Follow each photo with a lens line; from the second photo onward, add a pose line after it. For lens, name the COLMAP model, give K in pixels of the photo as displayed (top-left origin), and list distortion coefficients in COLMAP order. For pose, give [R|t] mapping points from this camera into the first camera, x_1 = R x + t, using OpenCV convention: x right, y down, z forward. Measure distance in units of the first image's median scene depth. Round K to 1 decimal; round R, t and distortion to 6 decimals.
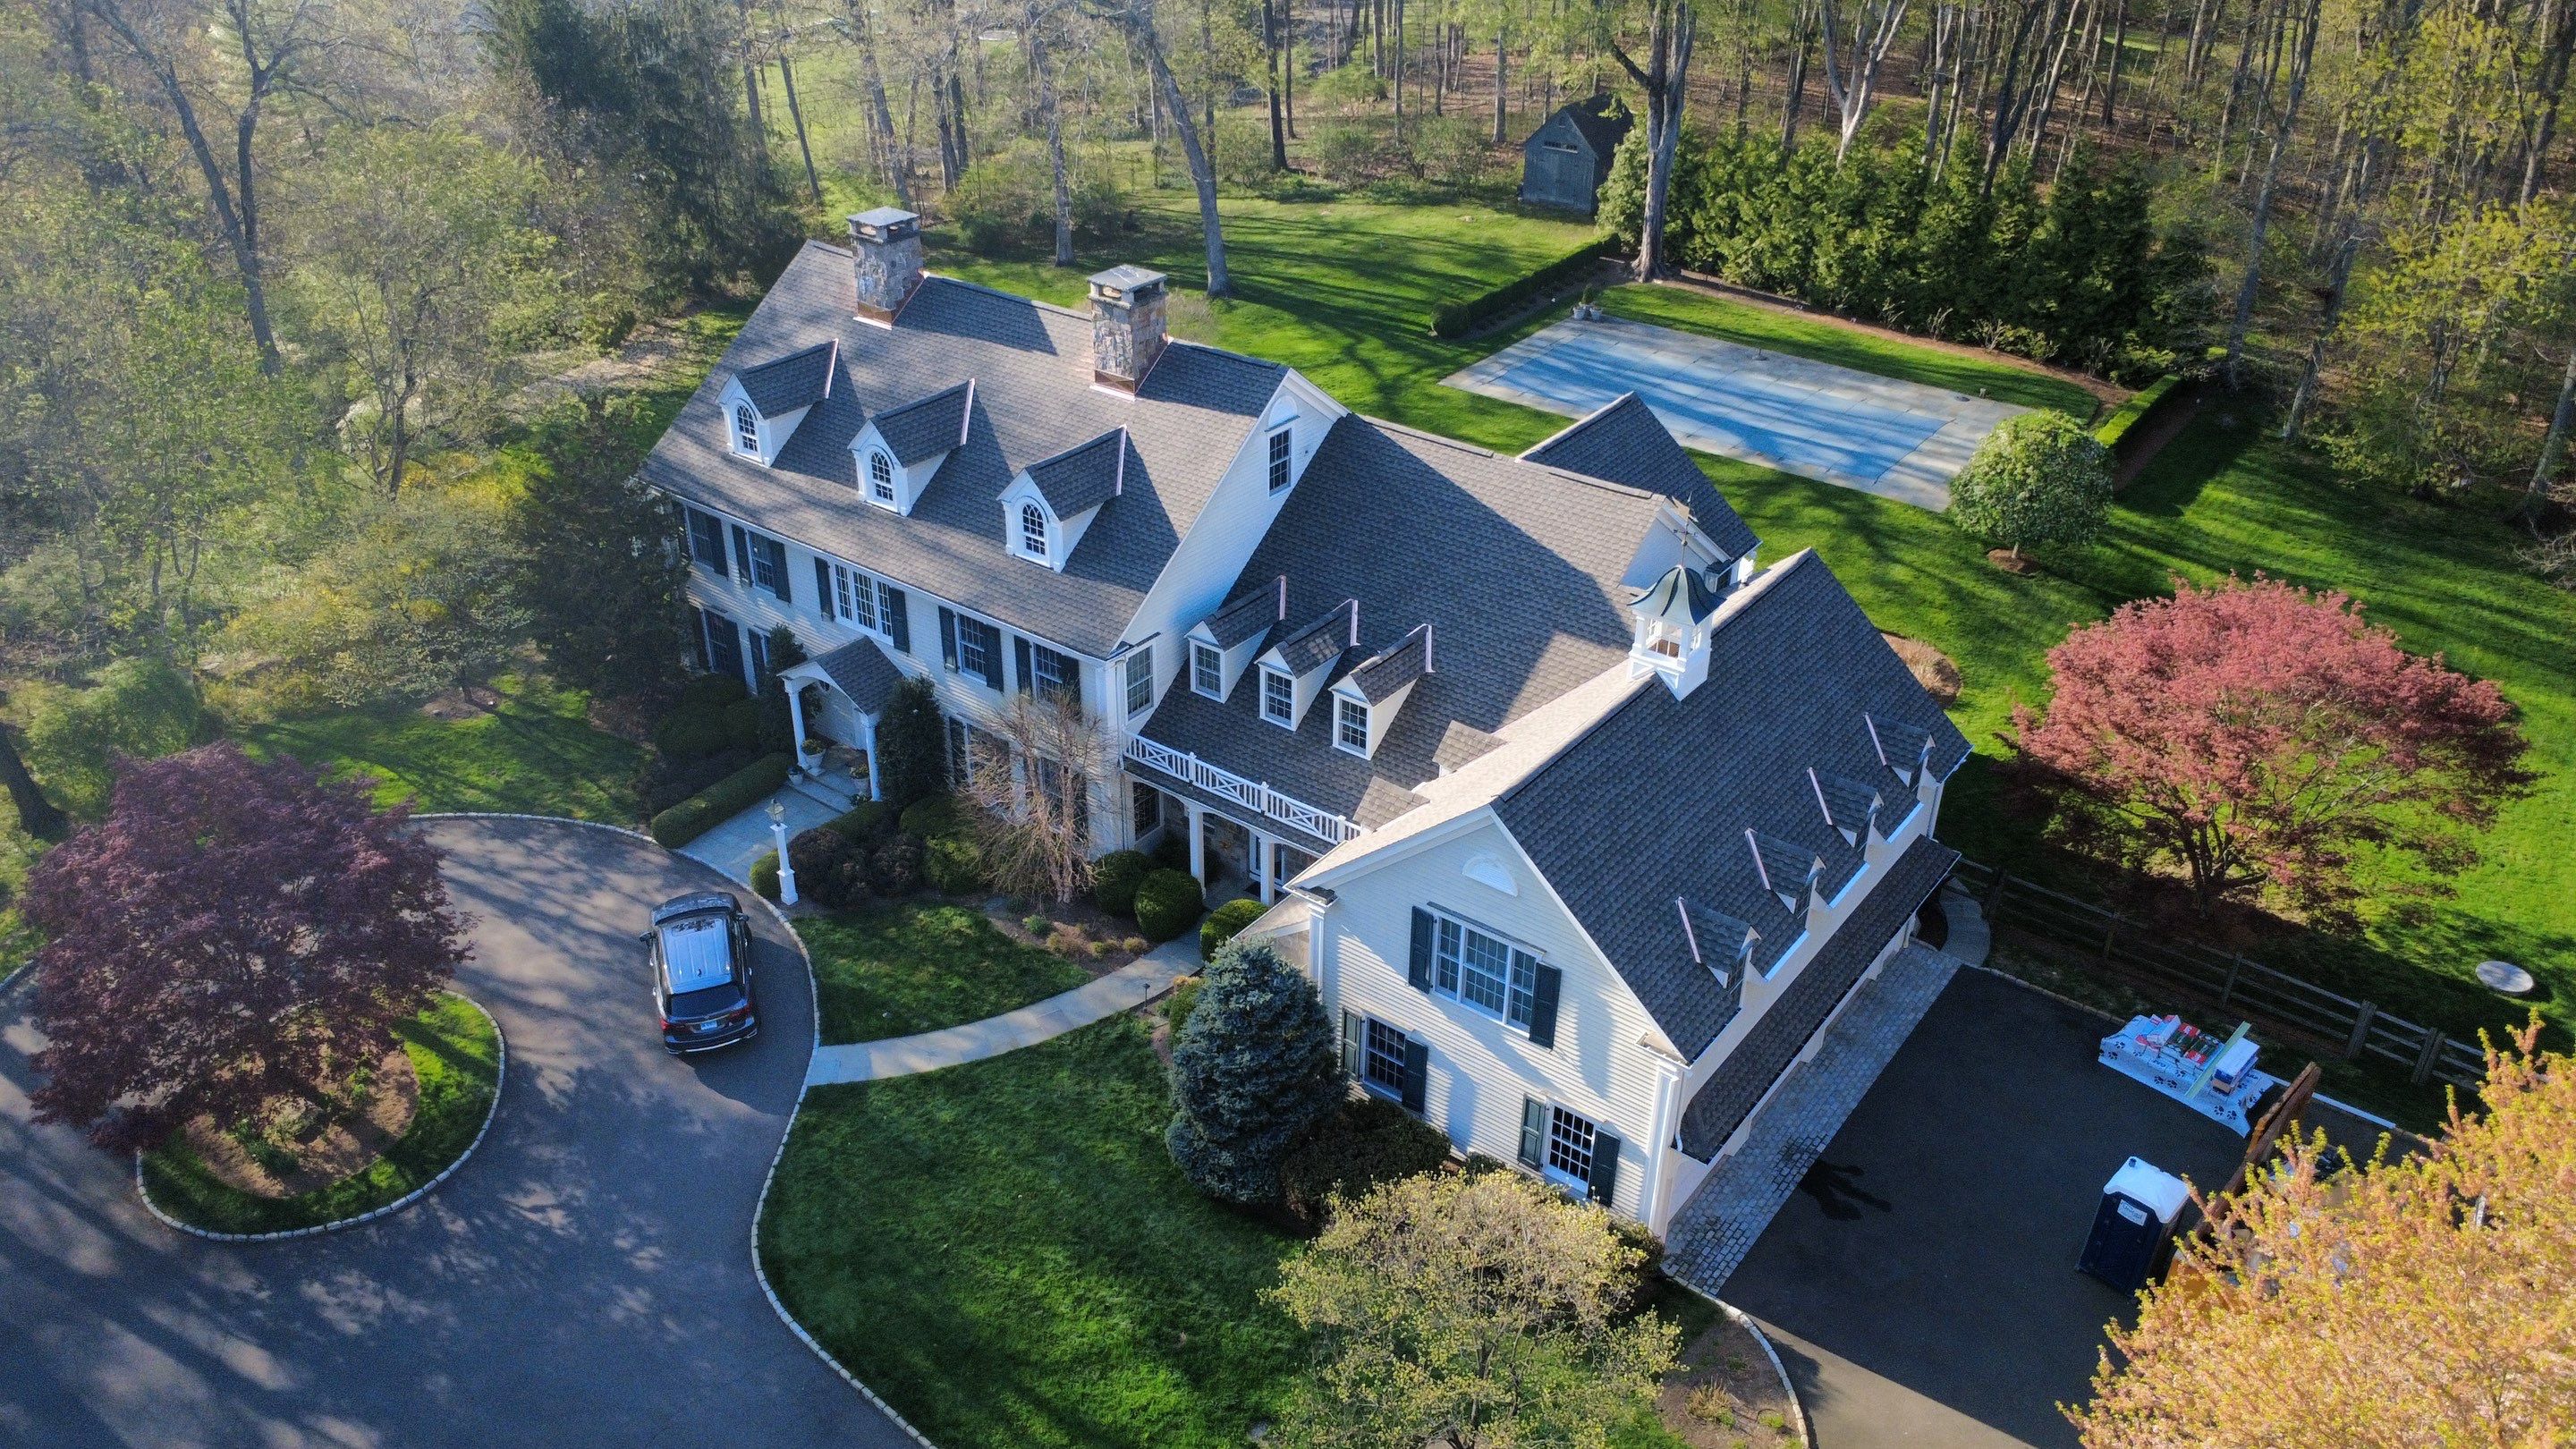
lens RADIAL K [[1877.8, 0, 1291.3], [0, 1877.8, 737.6], [0, 0, 1]] dist [-0.005917, 0.006038]
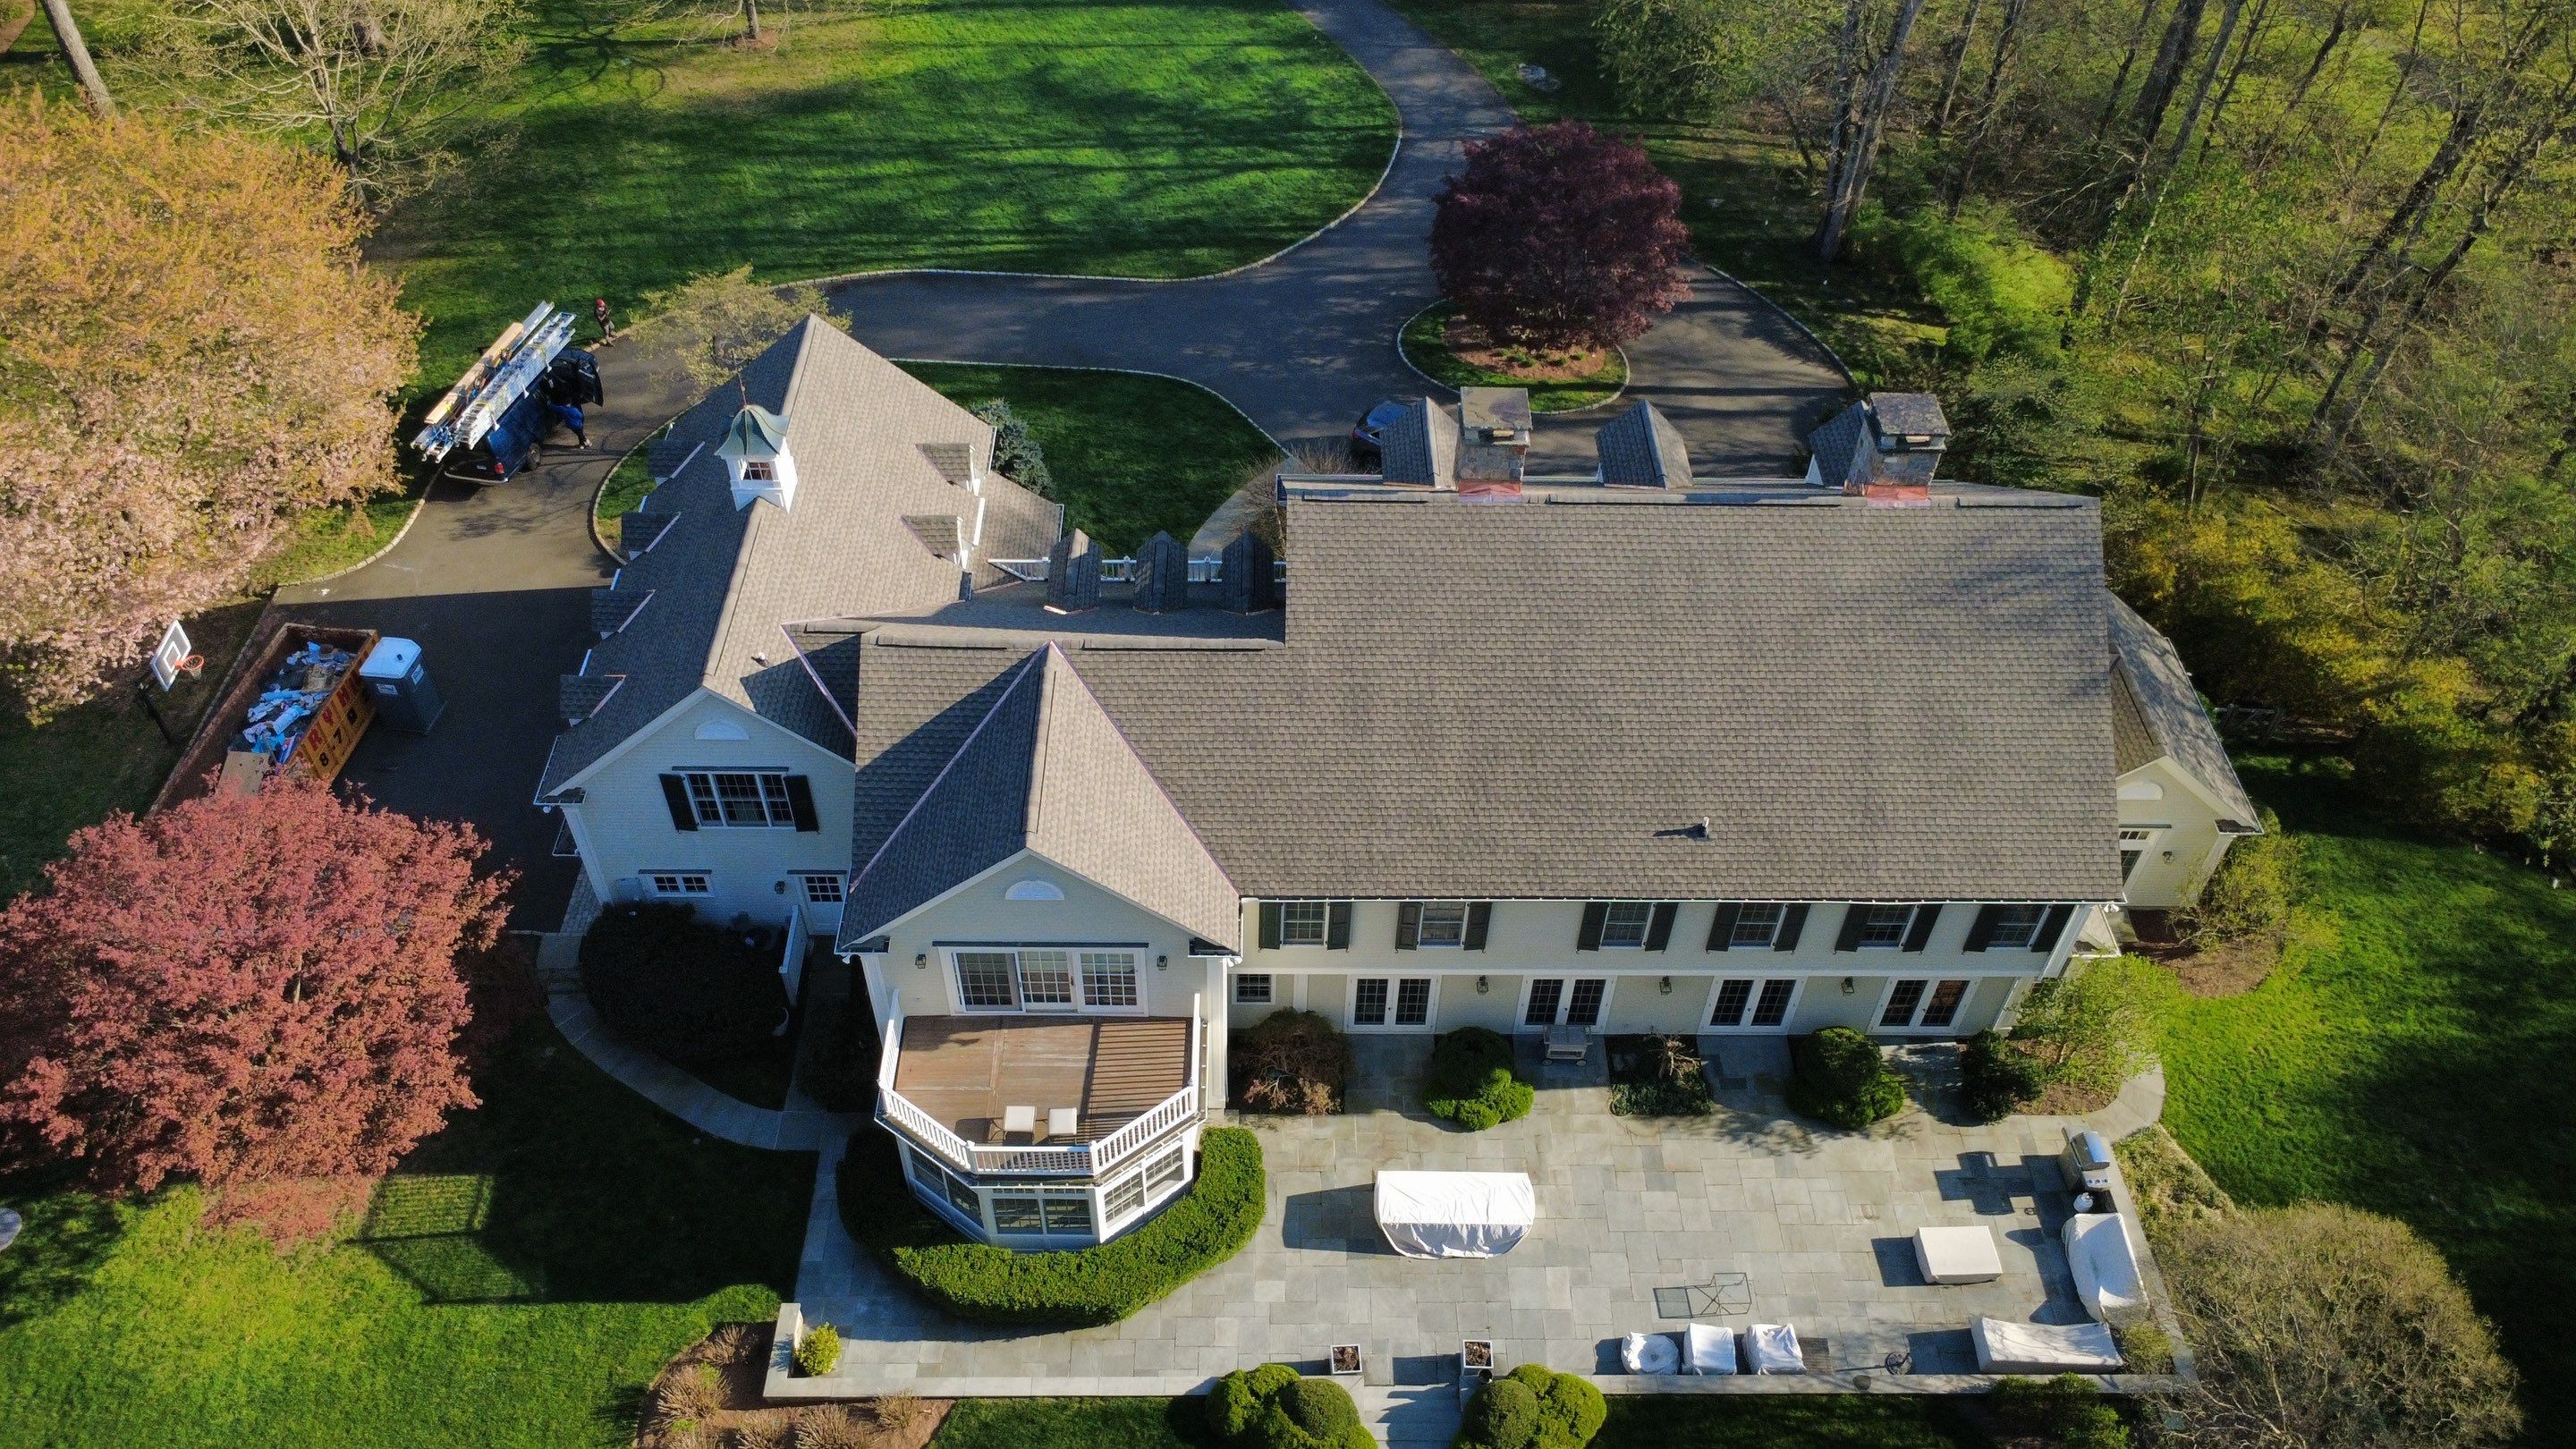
lens RADIAL K [[1877.8, 0, 1294.4], [0, 1877.8, 725.8], [0, 0, 1]] dist [-0.005917, 0.006038]
pose [[-0.788613, 0.423296, -0.445994, 0.406343], [-0.334800, 0.312783, 0.888862, -0.881493], [0.515751, 0.850287, -0.104945, 1.099701]]
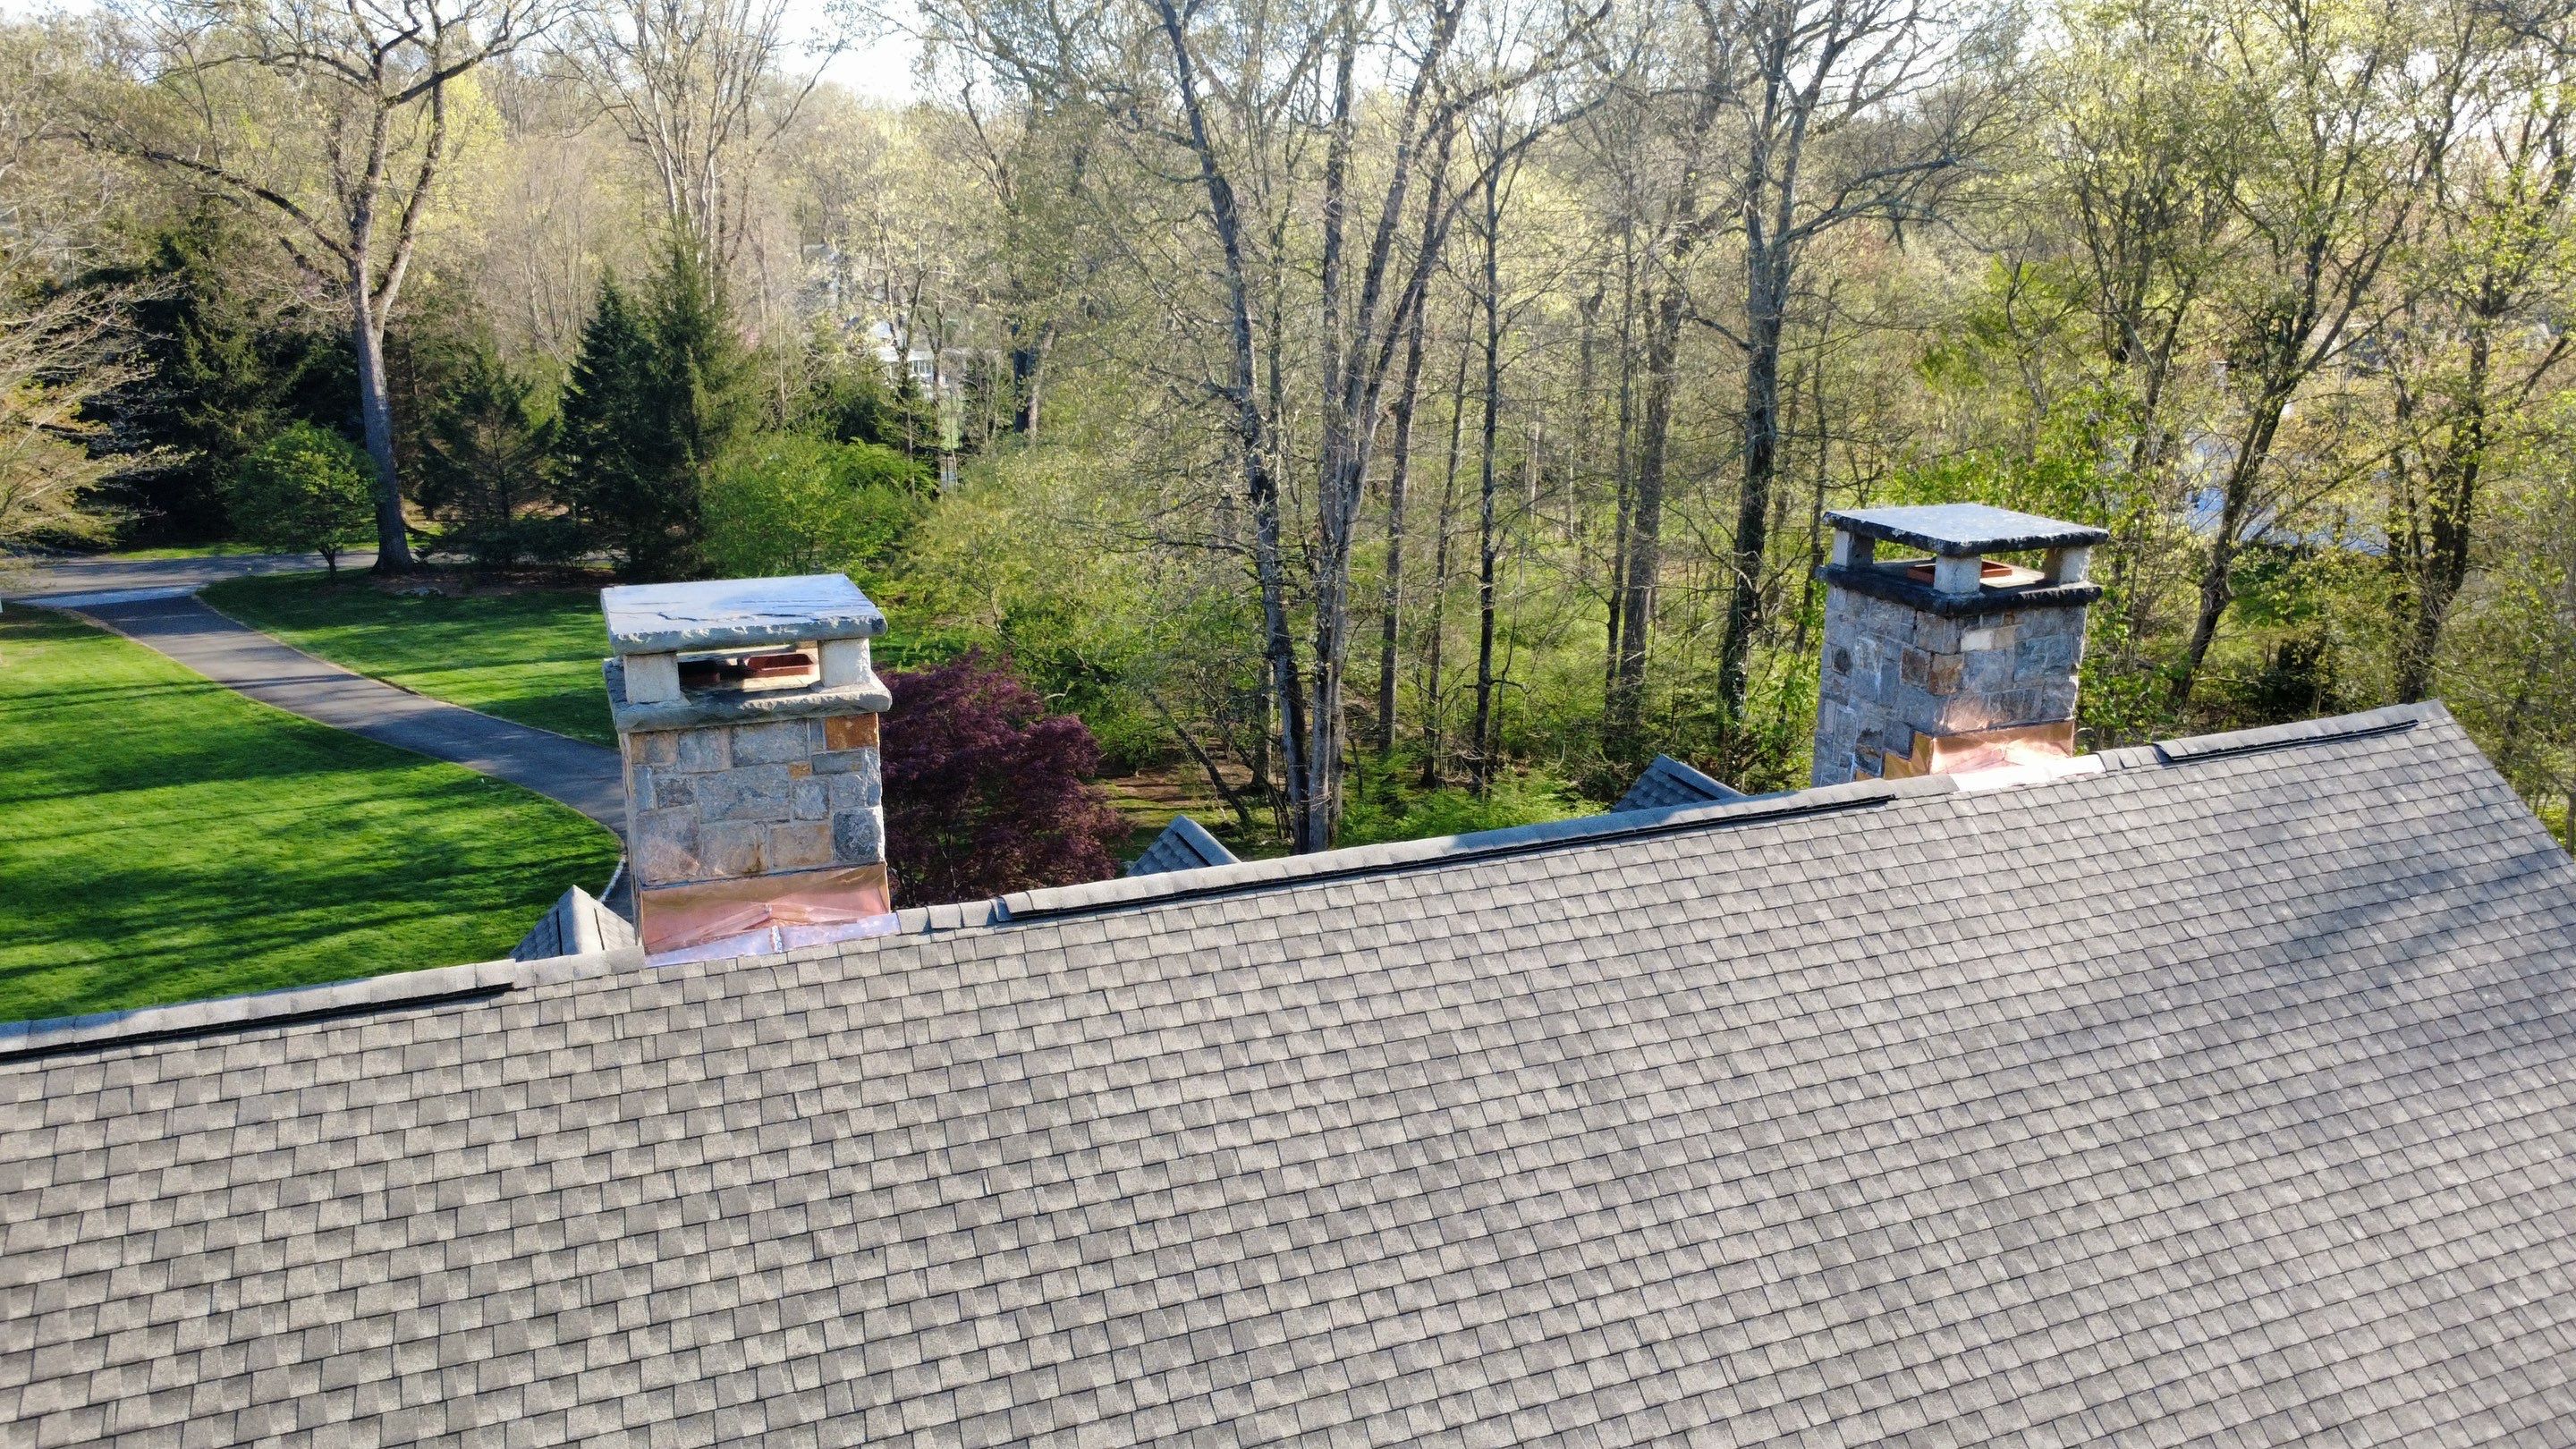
lens RADIAL K [[1877.8, 0, 1297.0], [0, 1877.8, 729.7], [0, 0, 1]] dist [-0.005917, 0.006038]
pose [[-0.494439, 0.225732, -0.839390, 0.068657], [-0.448893, 0.760632, 0.468971, -0.348072], [0.744328, 0.608674, -0.274757, 1.058970]]
